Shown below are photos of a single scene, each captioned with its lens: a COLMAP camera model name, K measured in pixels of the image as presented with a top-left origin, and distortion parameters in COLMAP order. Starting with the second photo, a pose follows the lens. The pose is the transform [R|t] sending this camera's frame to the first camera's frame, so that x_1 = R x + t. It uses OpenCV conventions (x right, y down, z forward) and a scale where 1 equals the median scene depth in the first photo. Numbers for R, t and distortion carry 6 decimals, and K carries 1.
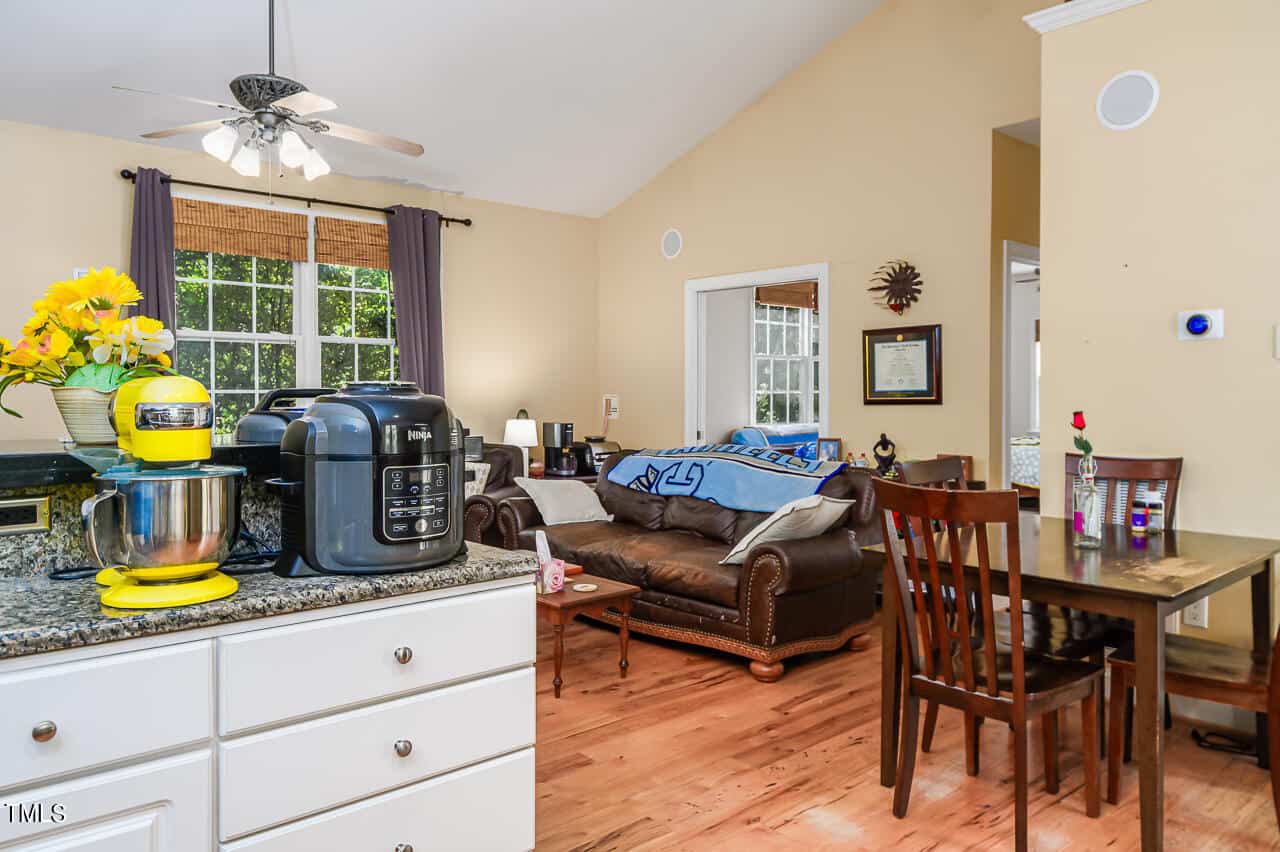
lens RADIAL K [[881.6, 0, 638.1], [0, 881.6, 416.2], [0, 0, 1]] dist [0.004434, -0.008510]
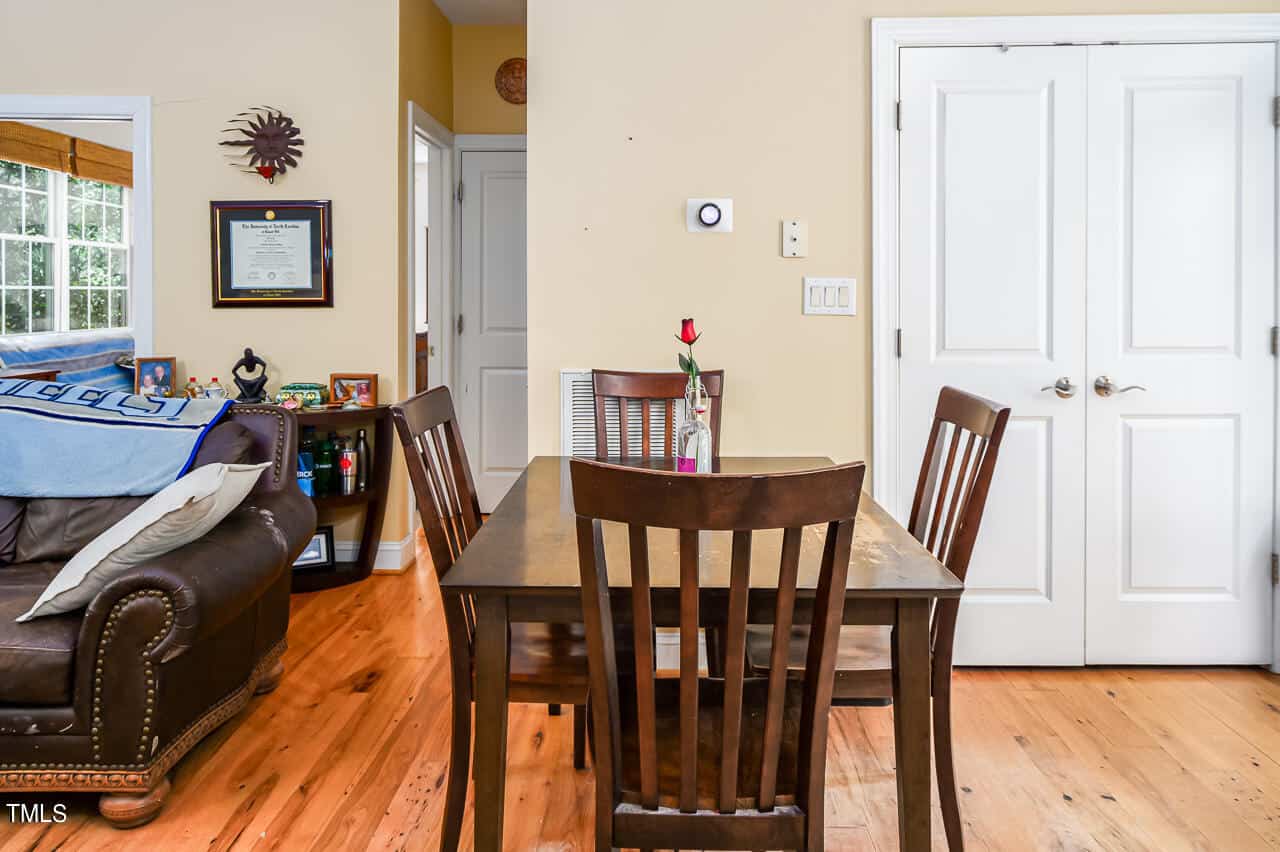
lens RADIAL K [[881.6, 0, 650.2], [0, 881.6, 308.4], [0, 0, 1]] dist [0.004434, -0.008510]
pose [[0.673167, -0.006229, 0.739465, -0.028714], [0.012505, 0.999917, -0.002961, -0.006551], [-0.739385, 0.011240, 0.673189, 0.289975]]
